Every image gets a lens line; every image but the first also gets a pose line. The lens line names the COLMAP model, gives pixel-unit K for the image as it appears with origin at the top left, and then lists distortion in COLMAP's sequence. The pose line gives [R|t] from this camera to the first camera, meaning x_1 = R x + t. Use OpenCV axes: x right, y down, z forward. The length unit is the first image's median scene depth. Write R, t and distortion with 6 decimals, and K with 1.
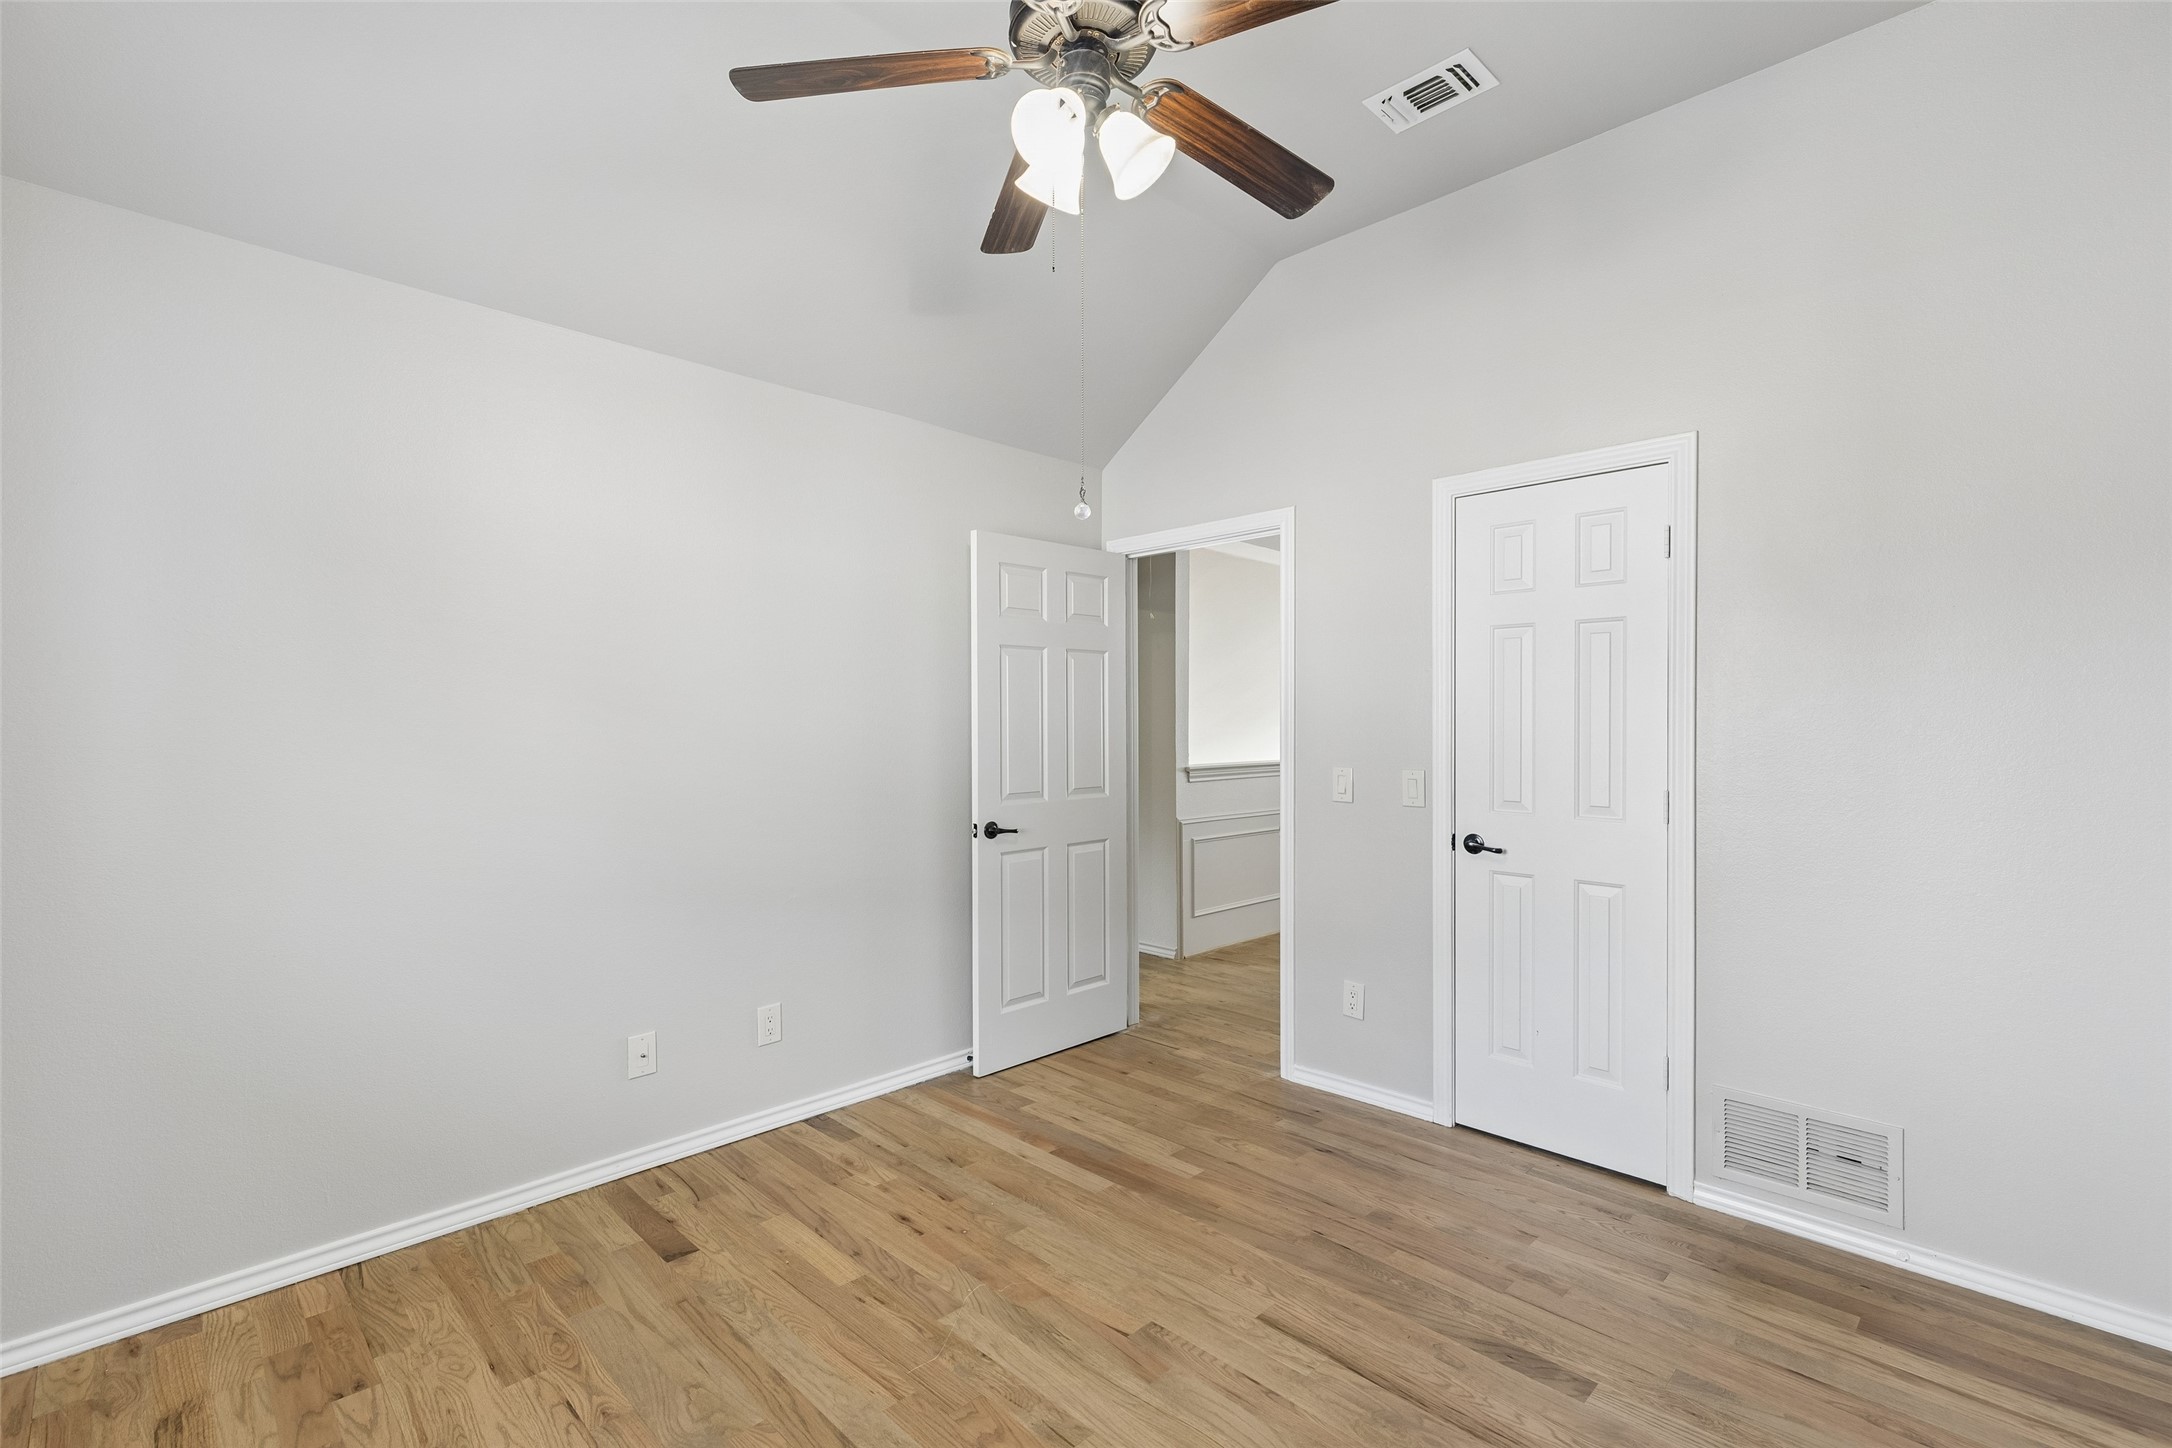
lens RADIAL K [[983.3, 0, 1083.8], [0, 983.3, 723.9], [0, 0, 1]] dist [0.010481, -0.001009]
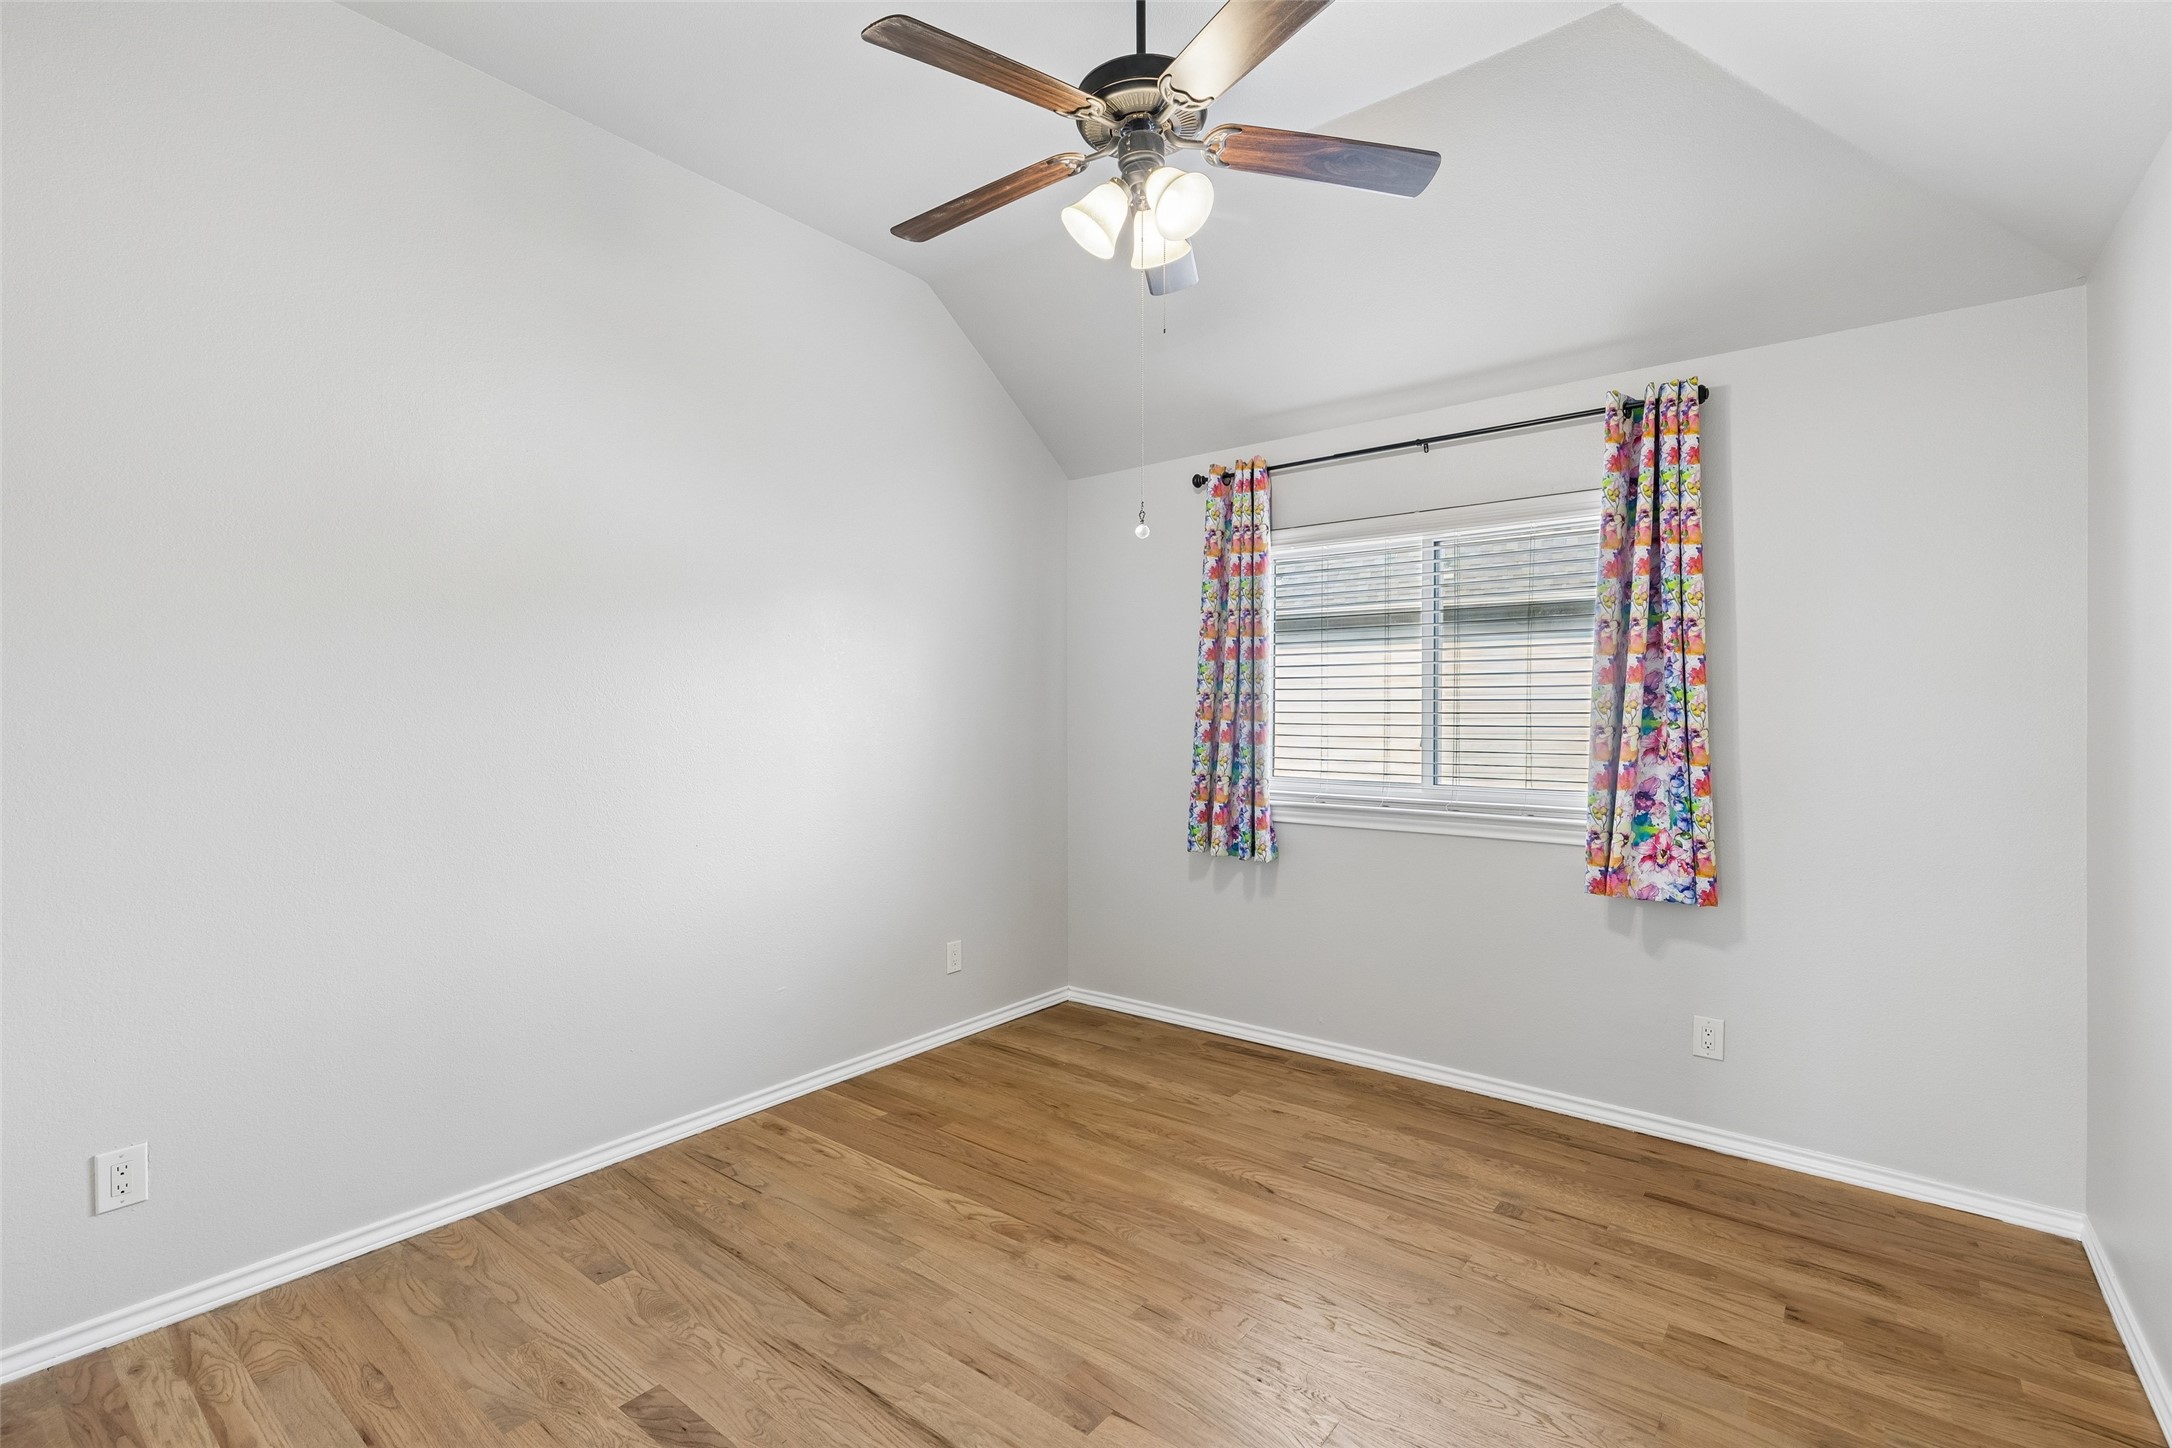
lens RADIAL K [[983.3, 0, 1089.3], [0, 983.3, 723.4], [0, 0, 1]] dist [0.010481, -0.001009]
pose [[-0.992899, -0.002542, -0.118932, 0.184447], [-0.003179, 0.999982, 0.005163, 0.000314], [0.118917, 0.005505, -0.992889, 2.006342]]
